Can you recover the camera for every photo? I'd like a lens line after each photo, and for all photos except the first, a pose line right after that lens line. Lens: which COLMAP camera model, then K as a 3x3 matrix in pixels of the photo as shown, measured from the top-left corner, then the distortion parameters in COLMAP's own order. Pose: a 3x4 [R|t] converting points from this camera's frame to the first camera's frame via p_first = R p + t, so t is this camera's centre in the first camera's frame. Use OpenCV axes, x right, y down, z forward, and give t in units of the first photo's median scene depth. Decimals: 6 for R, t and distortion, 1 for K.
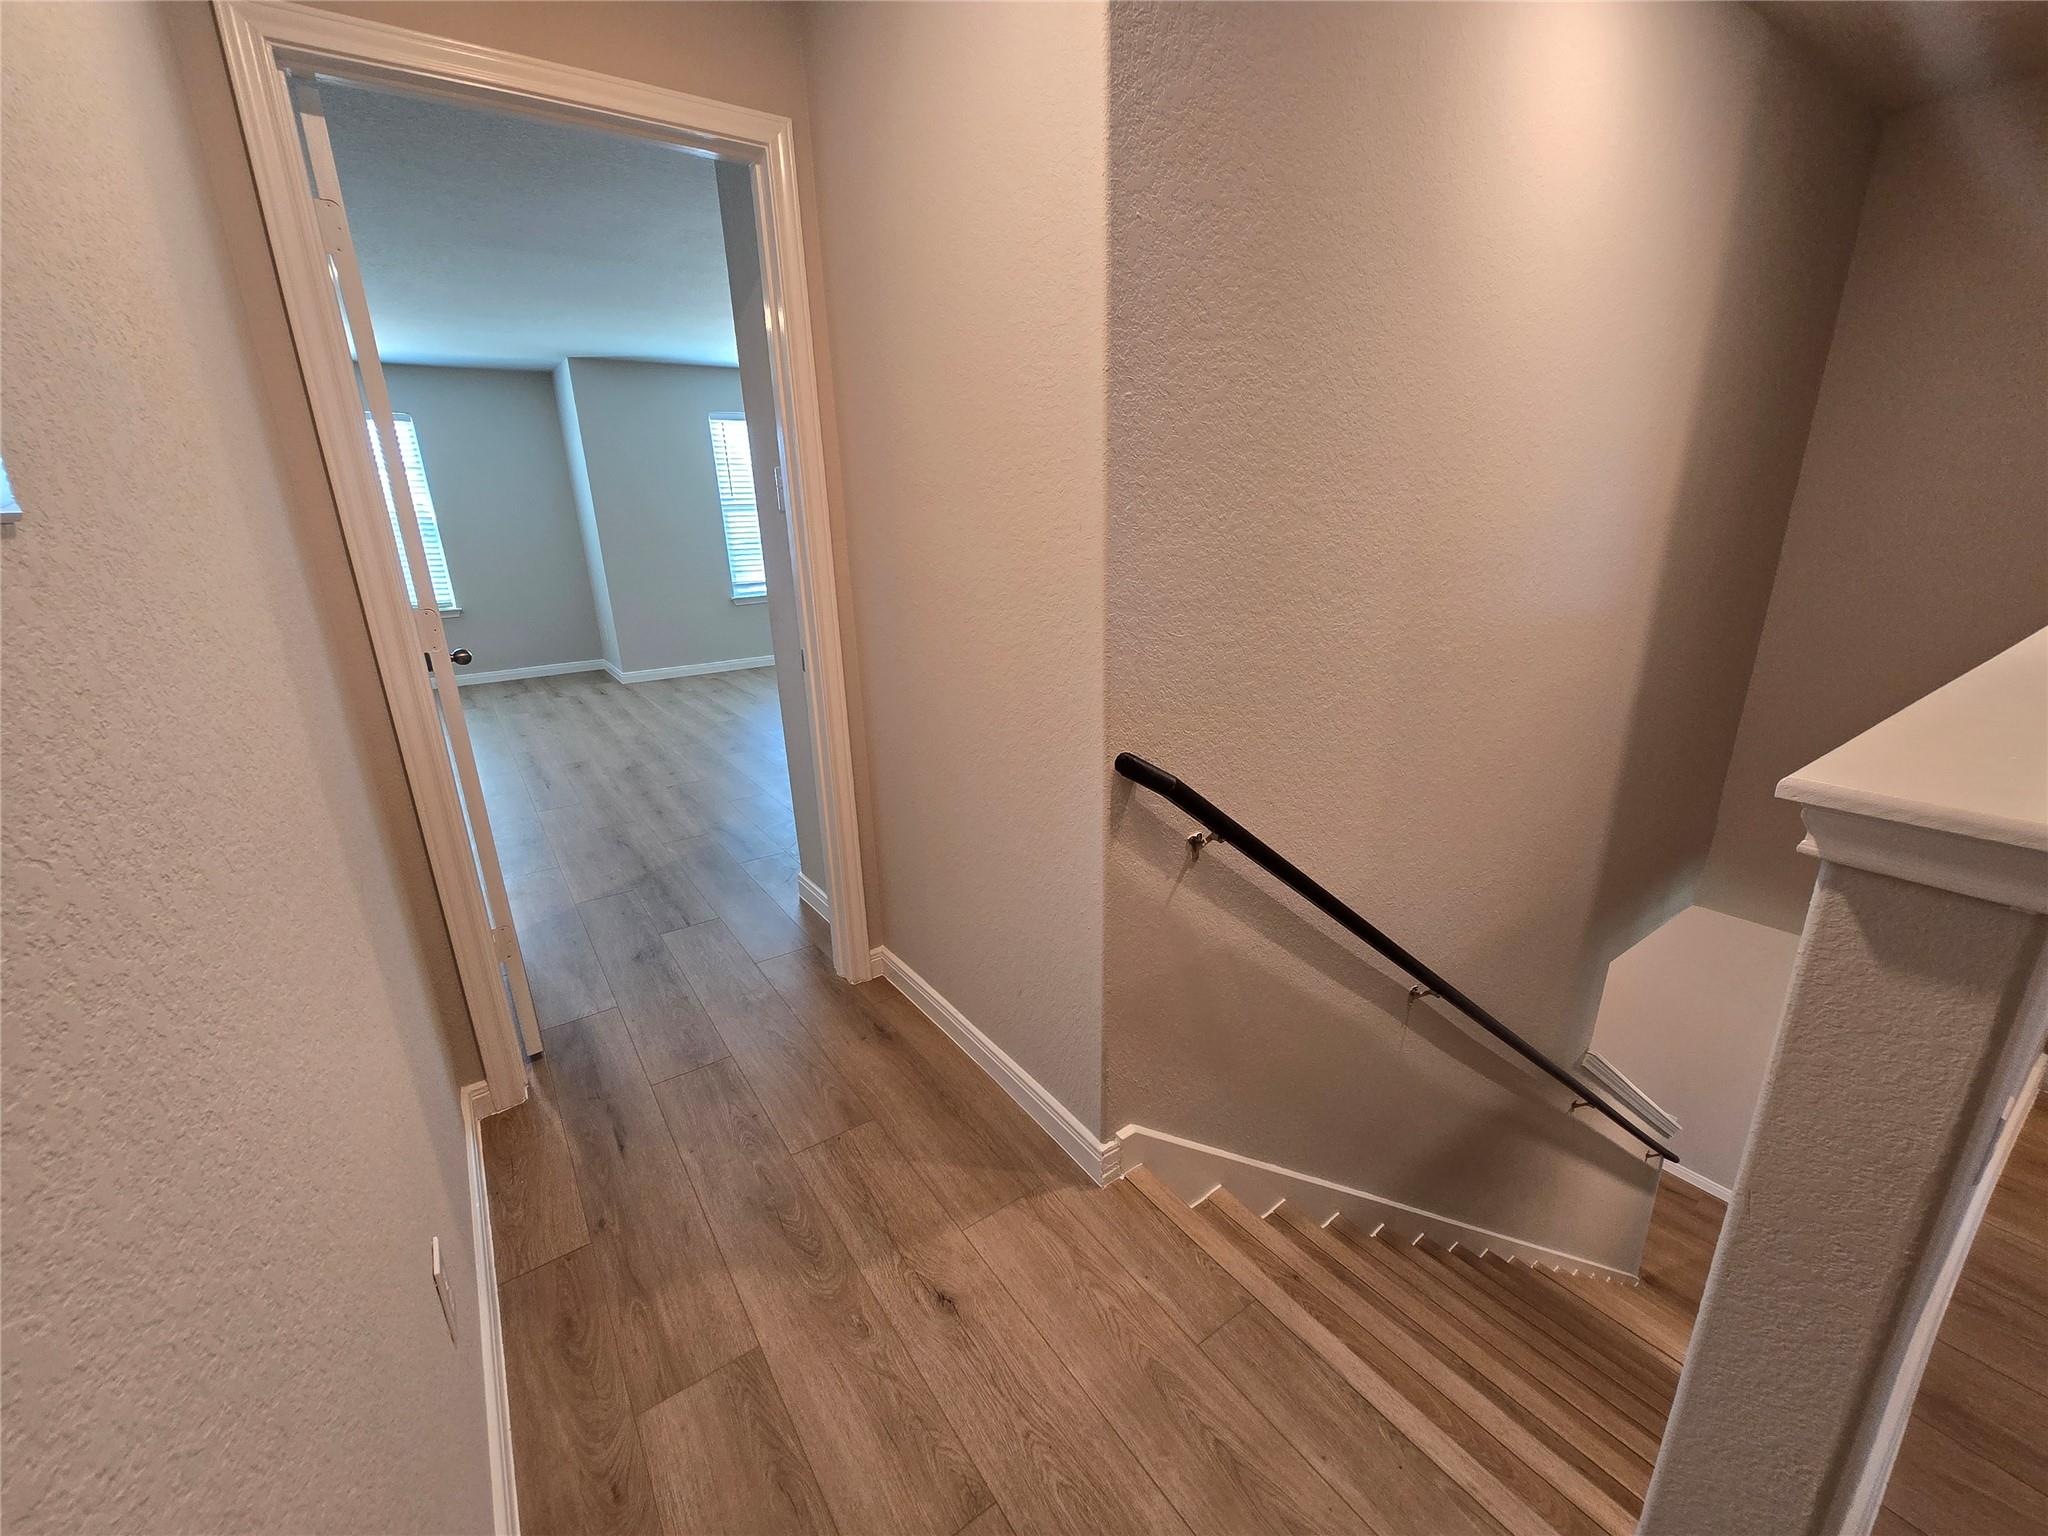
lens RADIAL K [[838.6, 0, 1032.7], [0, 838.6, 778.6], [0, 0, 1]] dist [-0.001133, -0.001078]
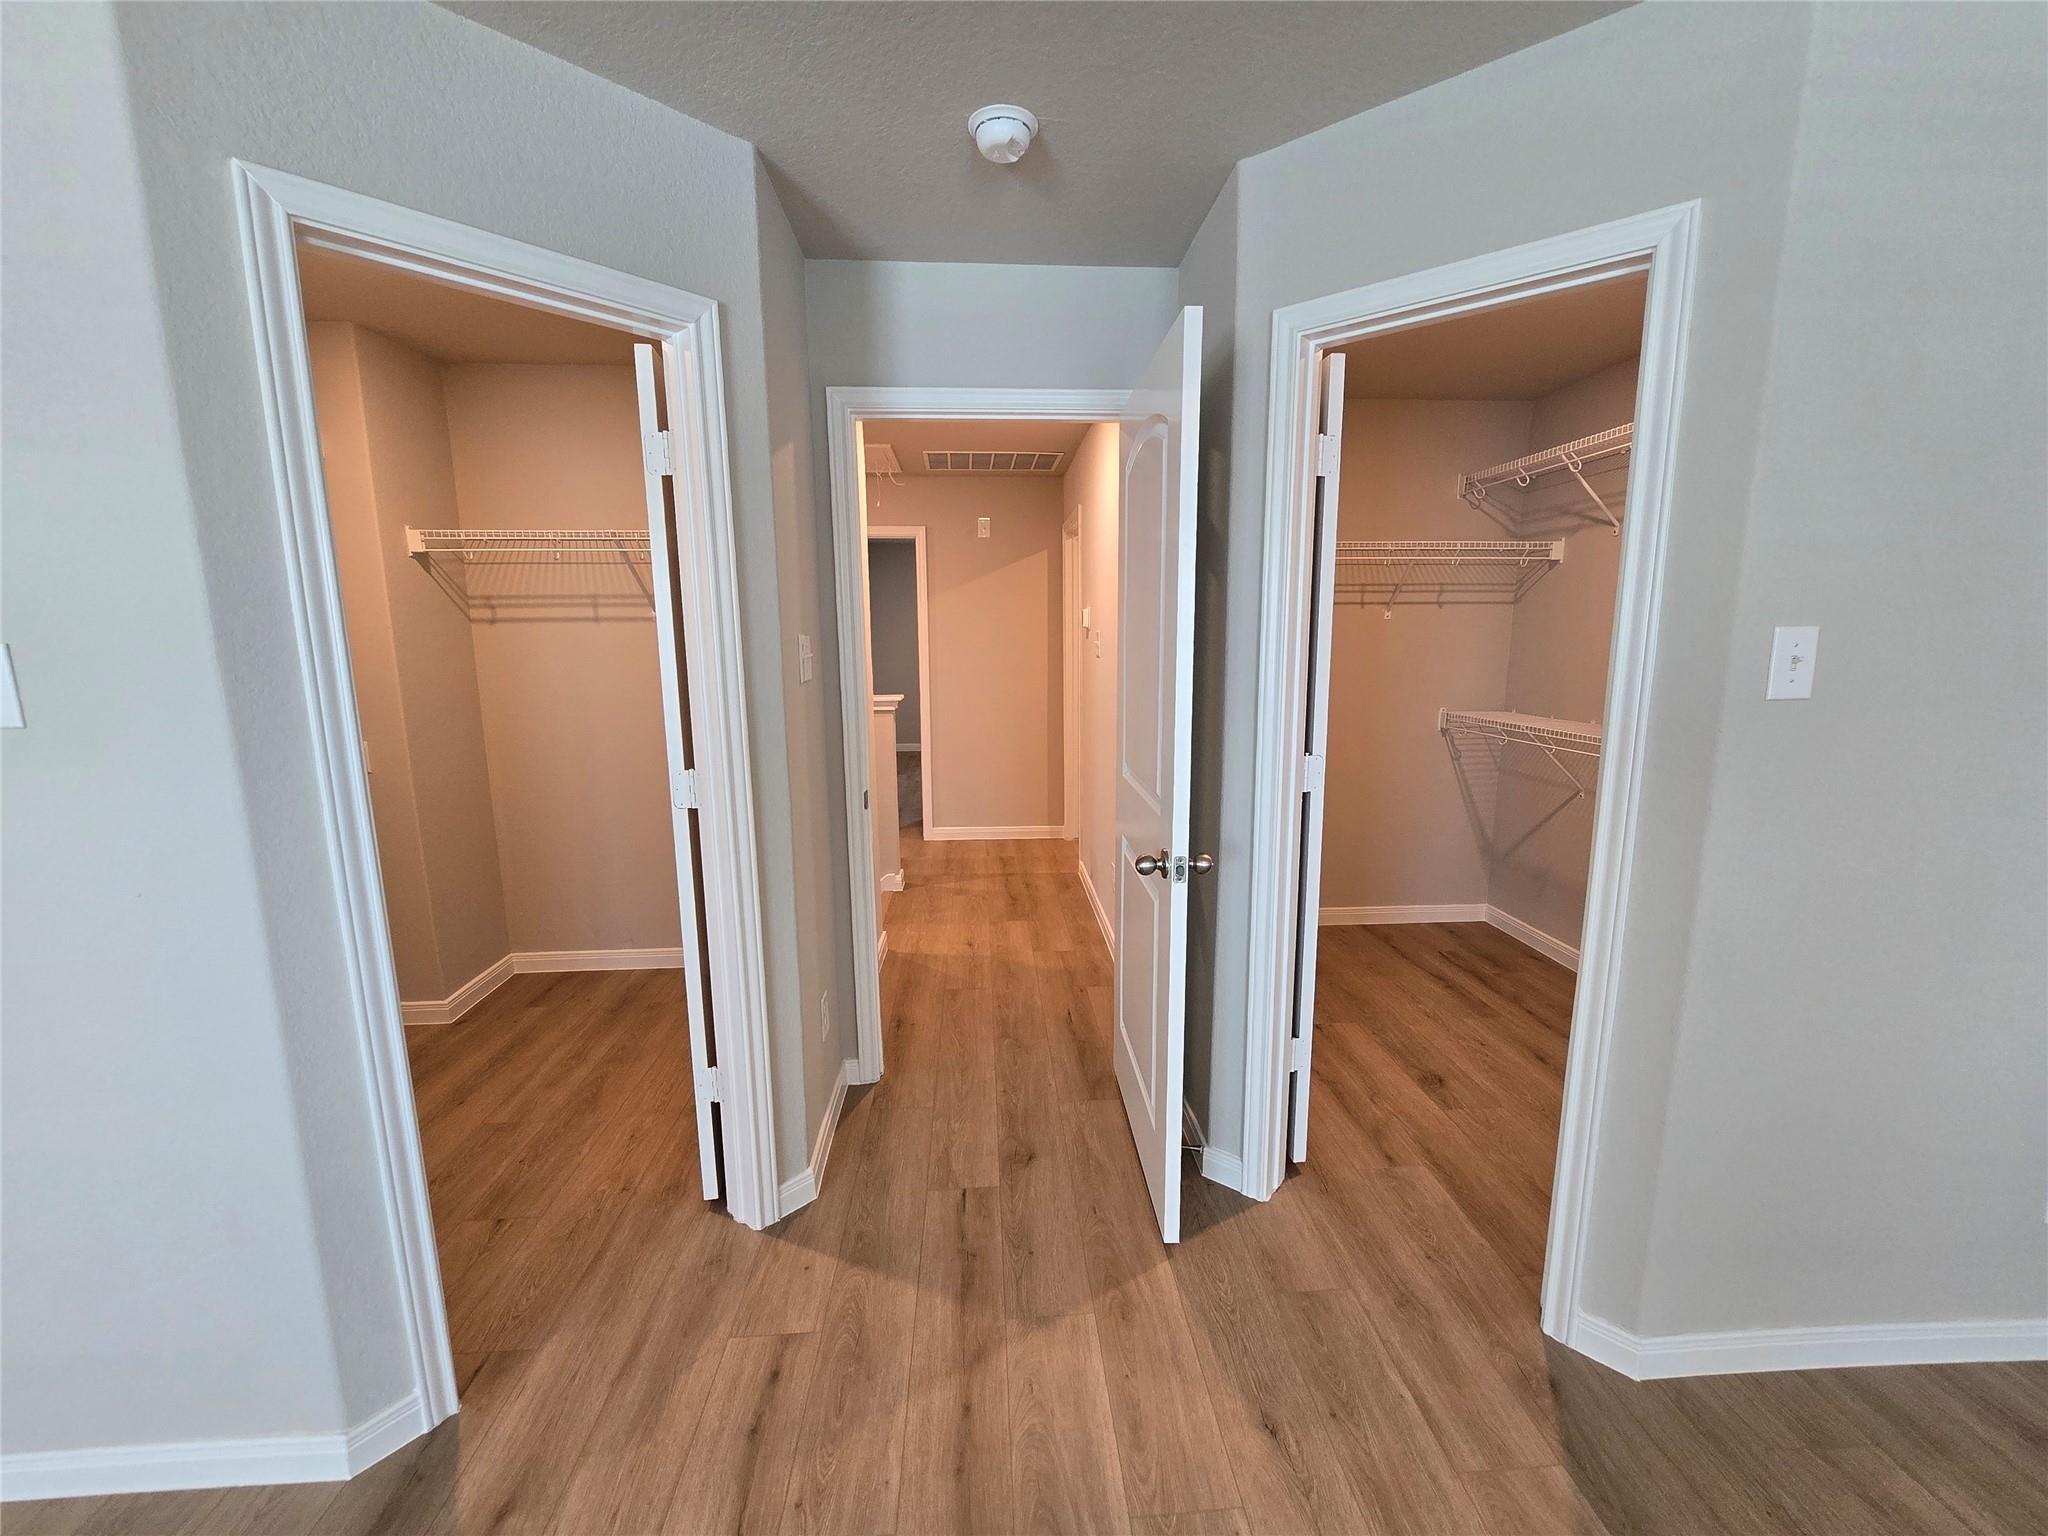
lens RADIAL K [[838.6, 0, 1031.6], [0, 838.6, 781.0], [0, 0, 1]] dist [-0.001133, -0.001078]
pose [[-0.852298, -0.063105, 0.519235, -0.399505], [0.186028, 0.891219, 0.413670, -0.225076], [-0.488857, 0.449162, -0.747845, 0.653038]]
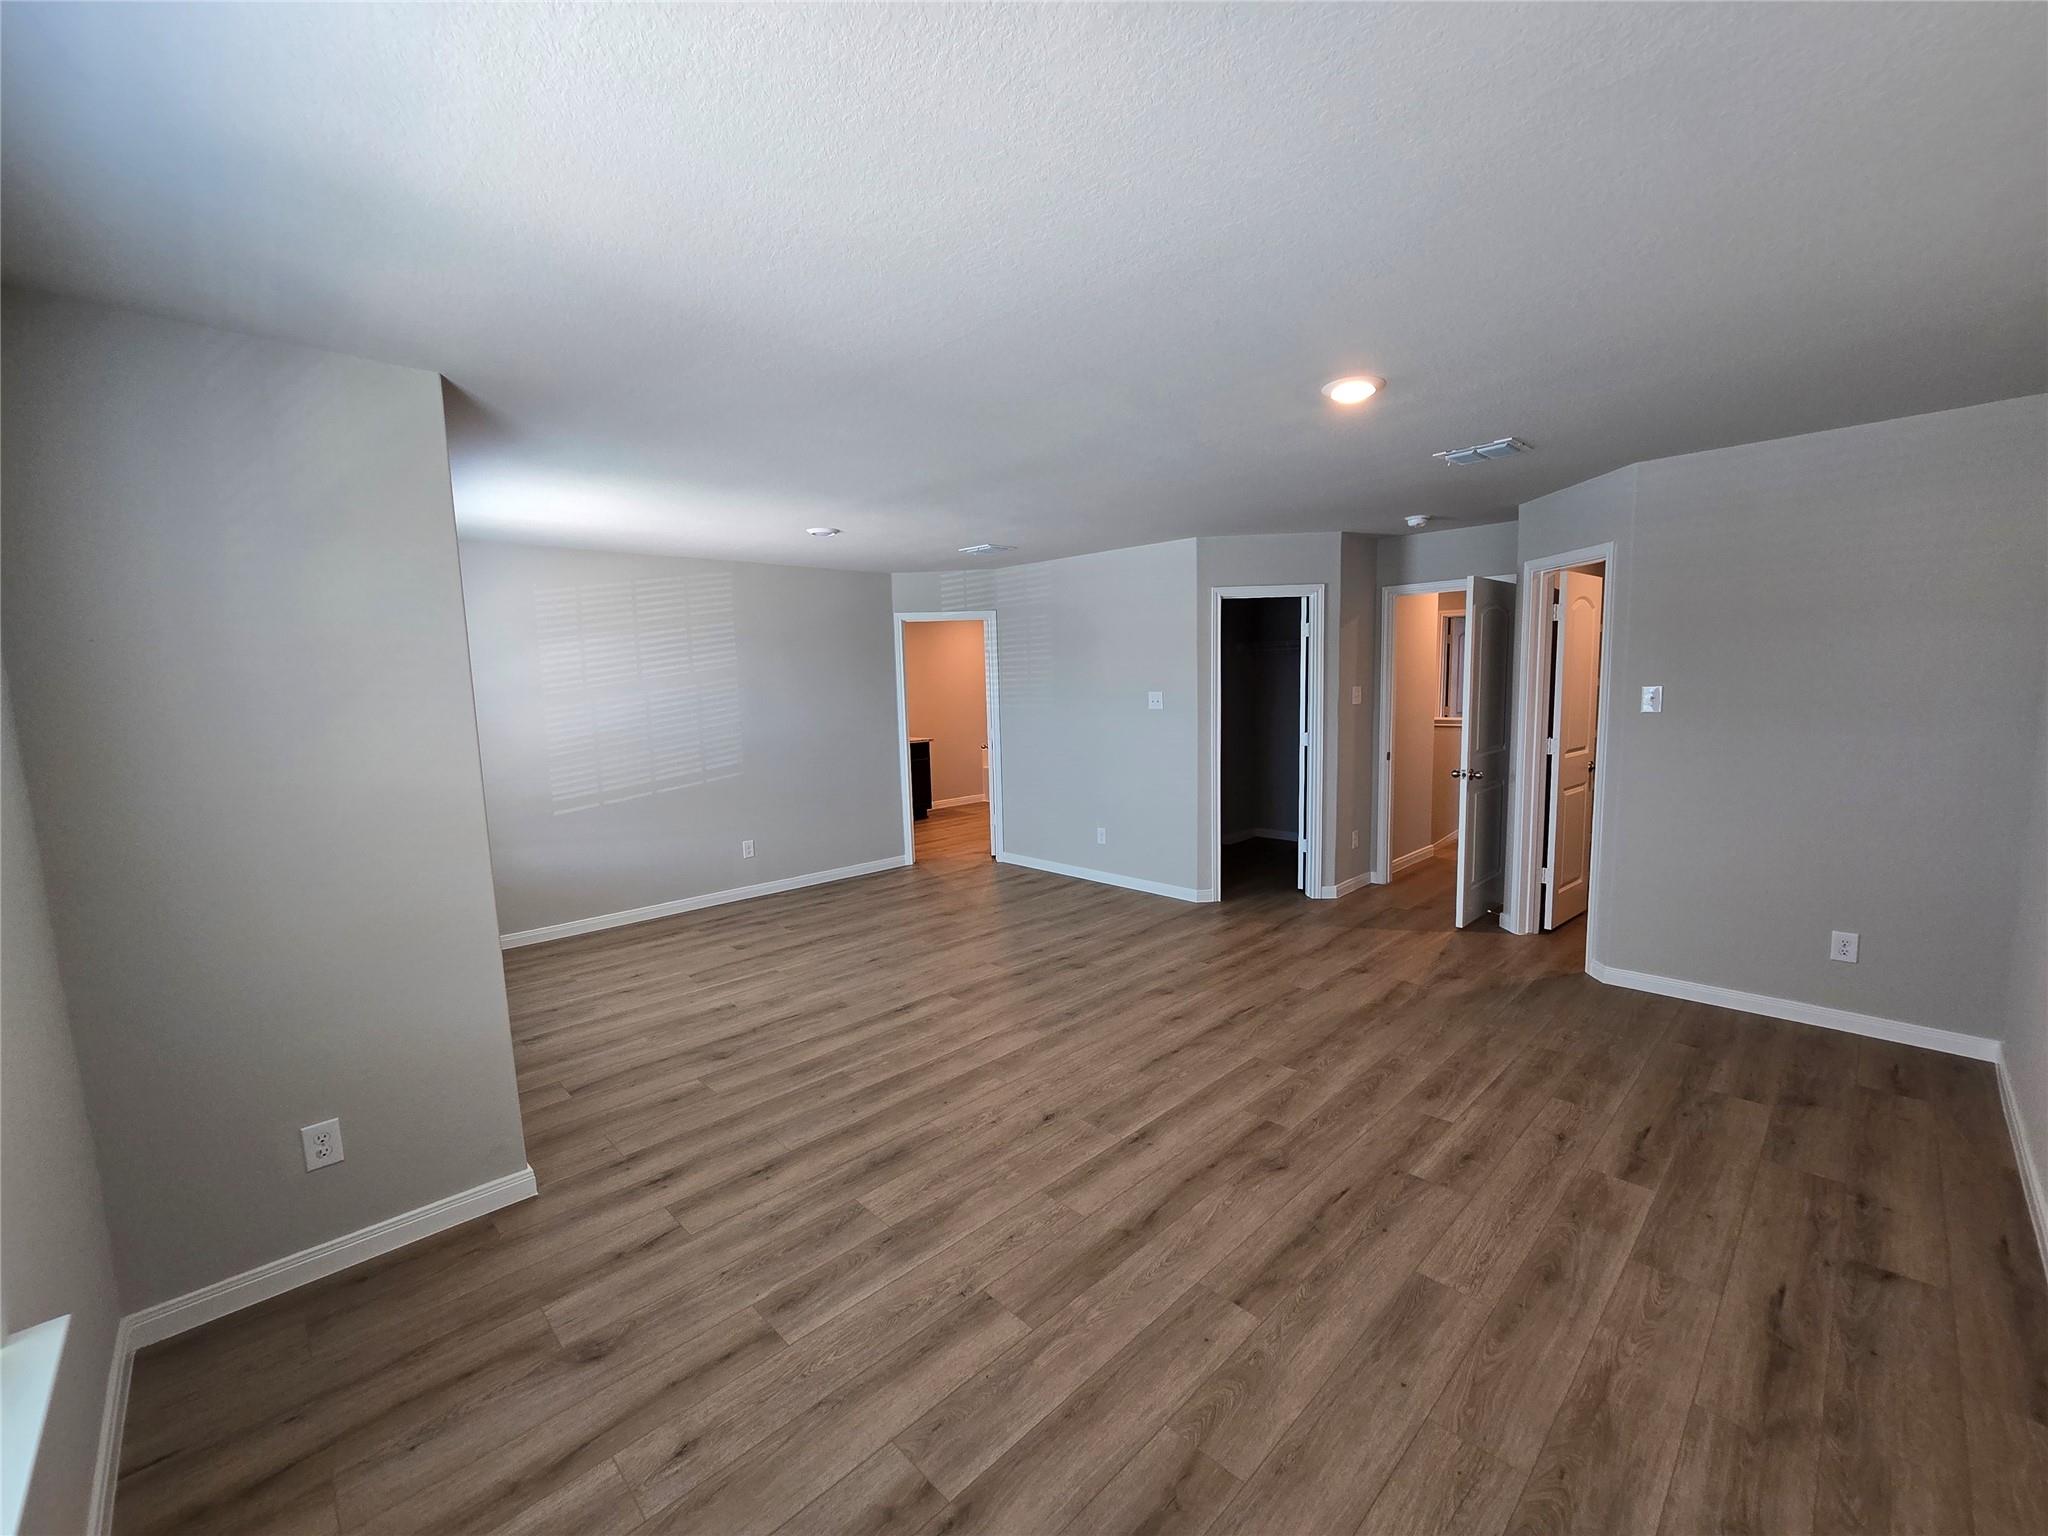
lens RADIAL K [[838.6, 0, 1034.2], [0, 838.6, 777.5], [0, 0, 1]] dist [-0.001133, -0.001078]
pose [[-0.155112, -0.090447, 0.983748, -1.024717], [0.335388, 0.931835, 0.138557, -0.310082], [-0.929223, 0.351429, -0.114204, 0.892717]]
